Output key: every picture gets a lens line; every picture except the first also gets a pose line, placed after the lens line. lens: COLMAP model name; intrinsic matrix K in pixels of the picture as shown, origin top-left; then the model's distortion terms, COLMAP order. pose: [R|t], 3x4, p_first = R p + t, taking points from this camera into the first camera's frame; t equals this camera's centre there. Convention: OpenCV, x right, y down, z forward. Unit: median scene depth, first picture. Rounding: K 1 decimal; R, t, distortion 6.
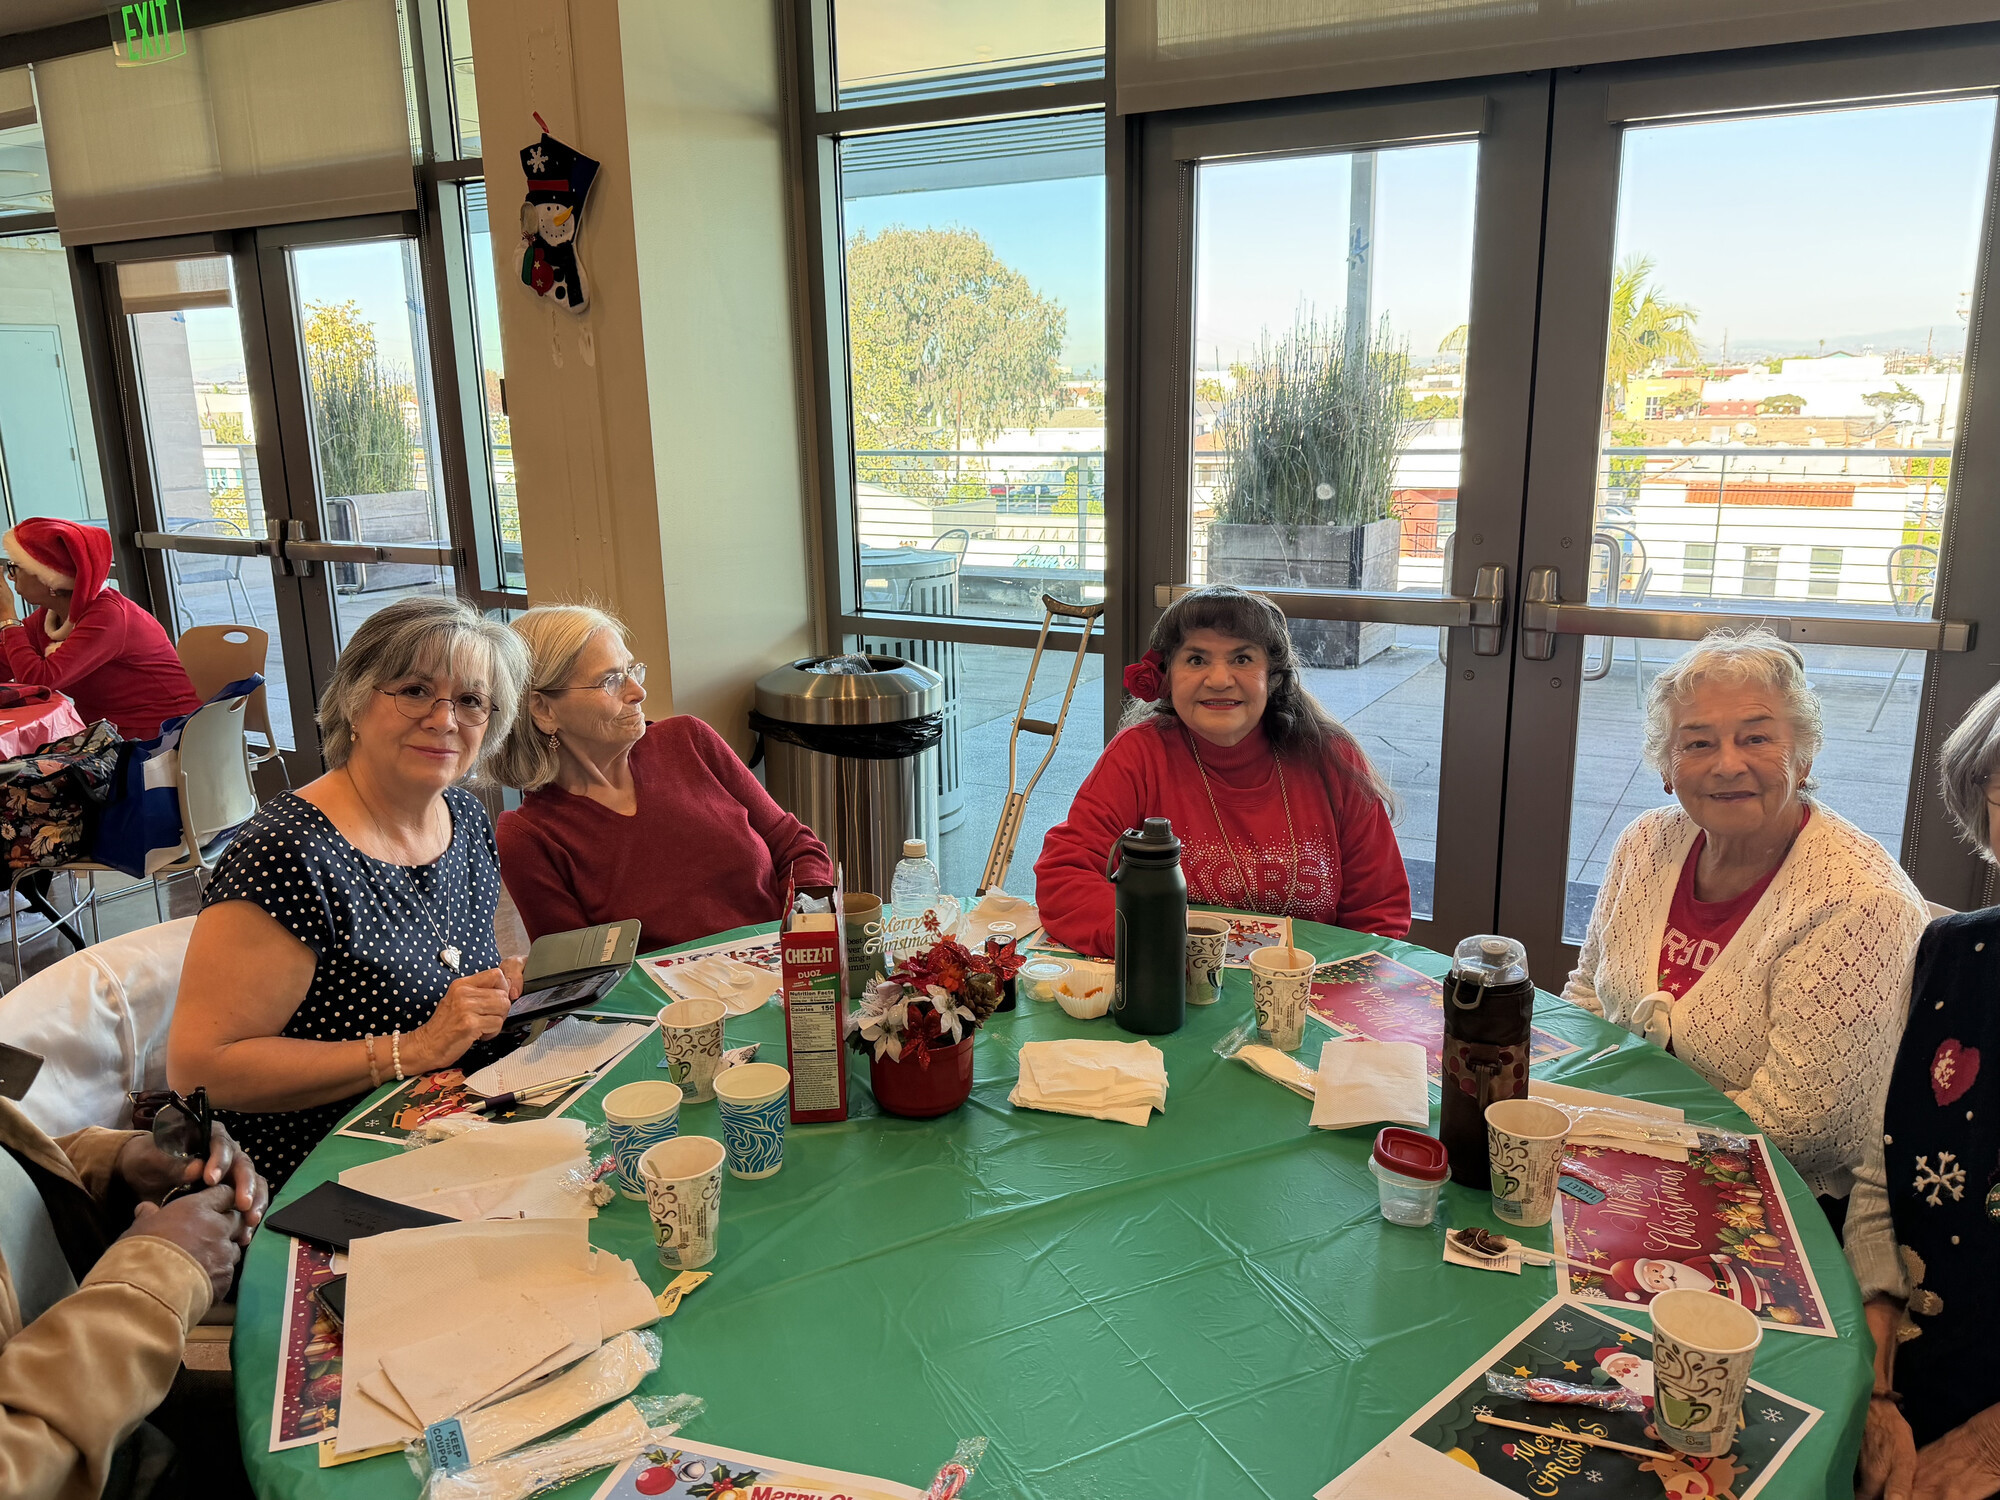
lens RADIAL K [[1488.3, 0, 1006.1], [0, 1488.3, 737.0], [0, 0, 1]] dist [0.052055, -0.084394]
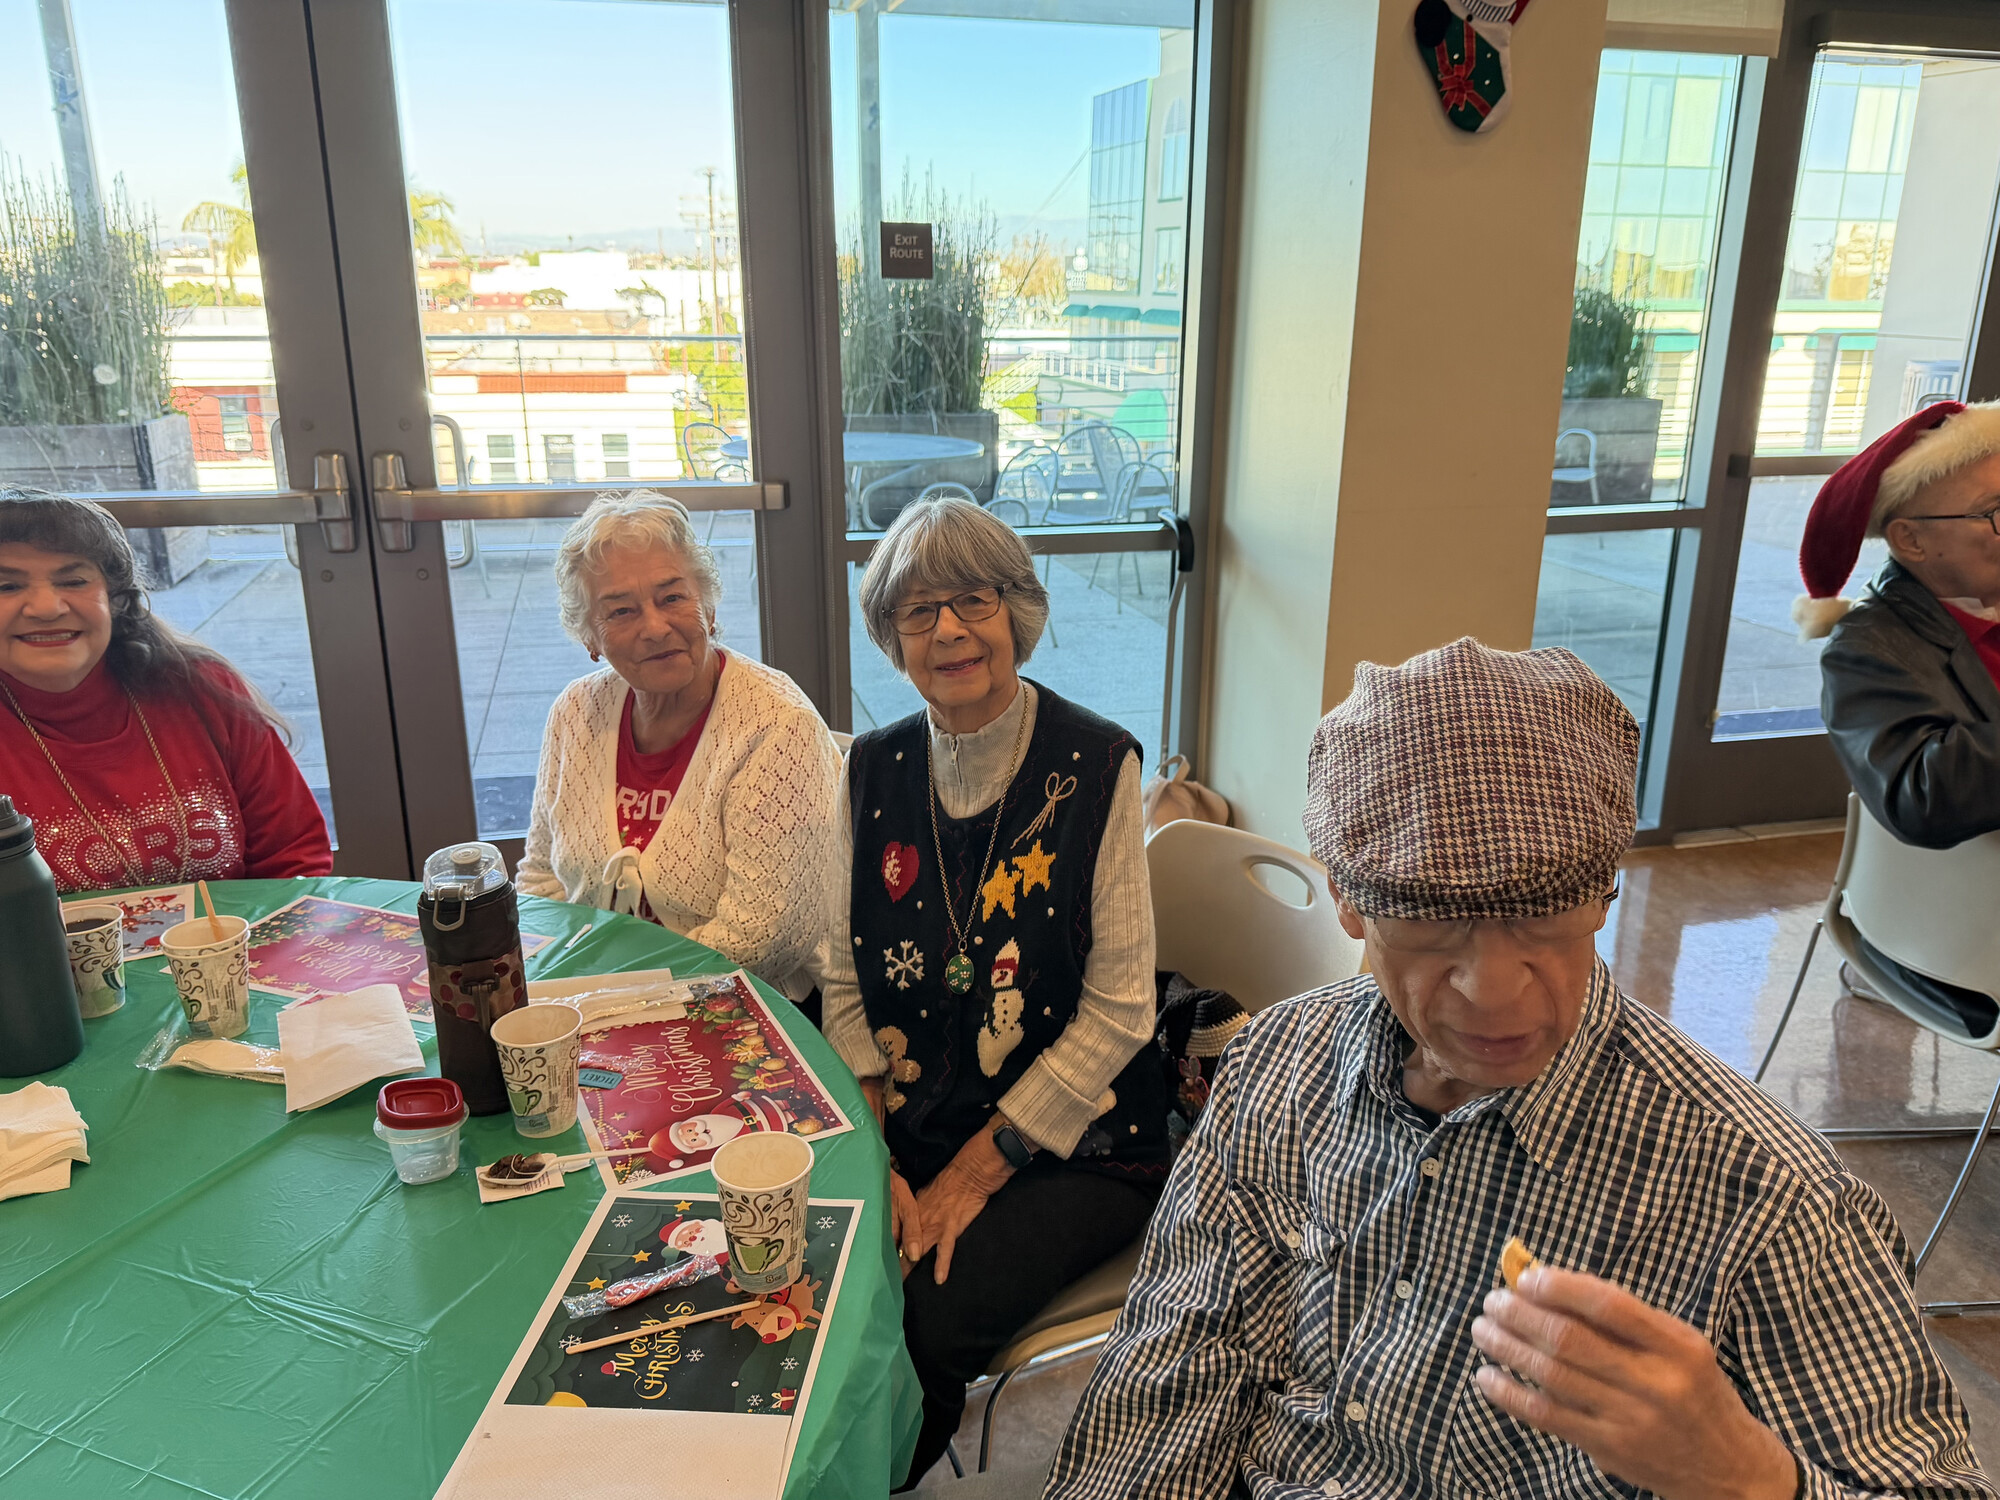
lens RADIAL K [[1488.3, 0, 1006.1], [0, 1488.3, 737.0], [0, 0, 1]] dist [0.052055, -0.084394]
pose [[0.726615, -0.182913, 0.662249, -0.025515], [0.138014, 0.983120, 0.120110, 0.004641], [-0.673040, 0.004125, 0.739594, 0.100765]]
